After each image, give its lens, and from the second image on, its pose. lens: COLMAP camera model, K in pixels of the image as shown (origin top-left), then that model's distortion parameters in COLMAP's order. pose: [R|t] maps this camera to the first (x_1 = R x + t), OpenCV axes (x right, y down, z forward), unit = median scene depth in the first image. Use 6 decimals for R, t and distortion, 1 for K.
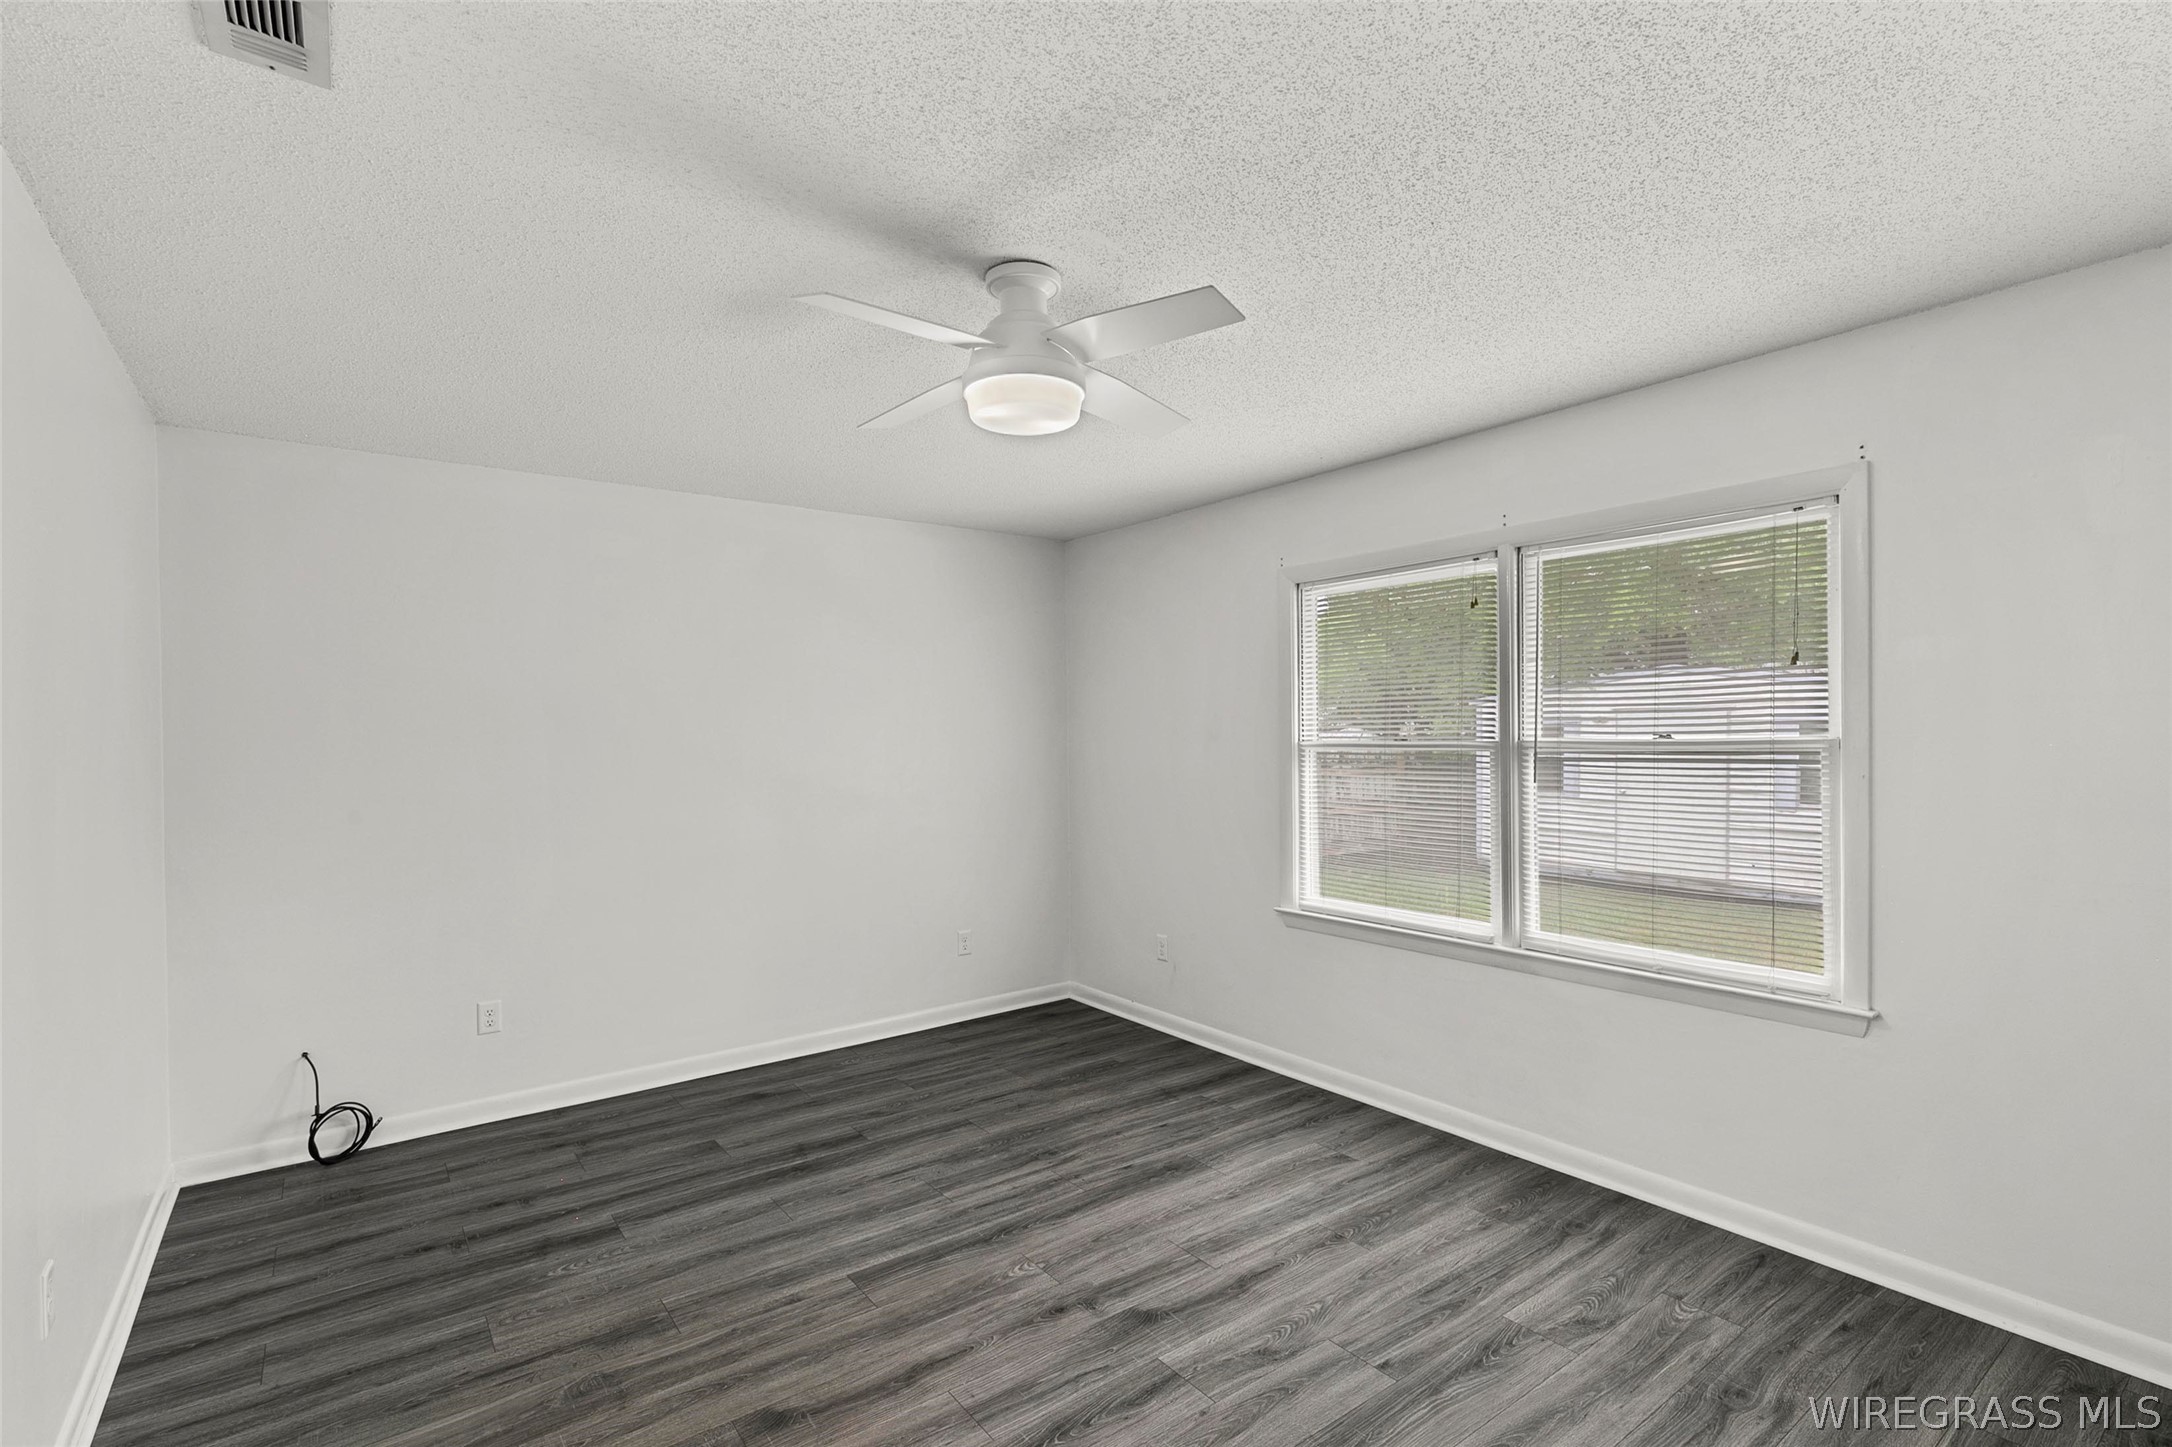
lens RADIAL K [[985.3, 0, 1069.2], [0, 985.3, 737.7], [0, 0, 1]] dist [0.010570, -0.003254]
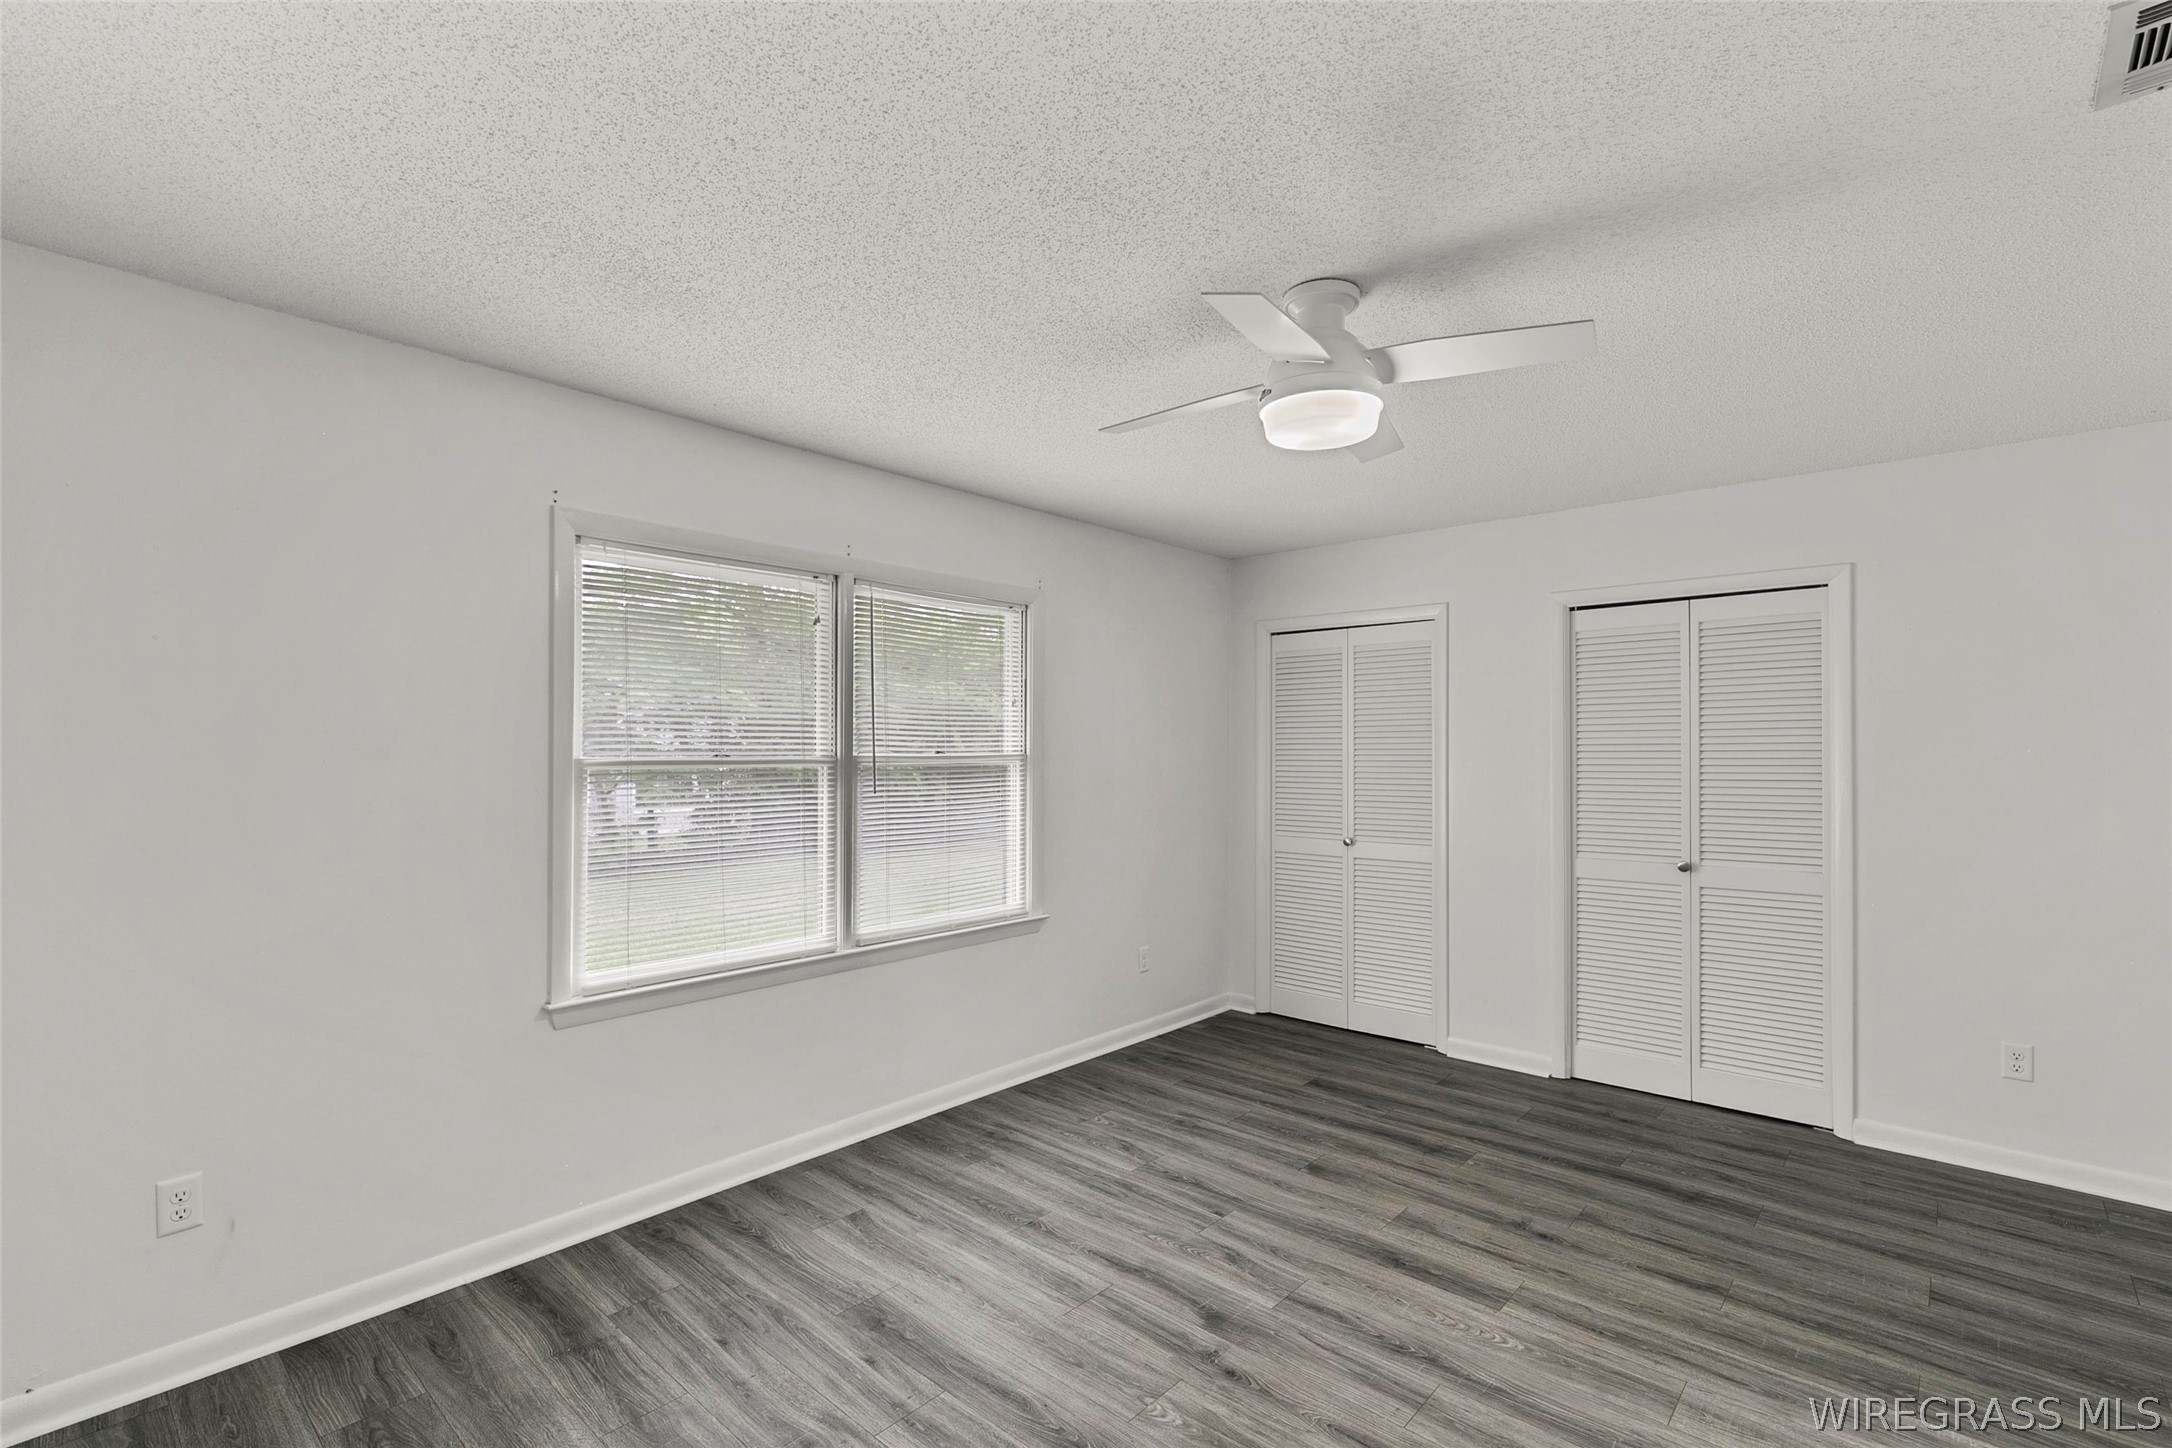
lens RADIAL K [[985.3, 0, 1088.0], [0, 985.3, 733.1], [0, 0, 1]] dist [0.010570, -0.003254]
pose [[-0.200799, 0.023698, 0.979346, -0.742155], [0.006475, 0.999718, -0.022864, 0.005697], [-0.979611, 0.001751, -0.200895, 1.090129]]
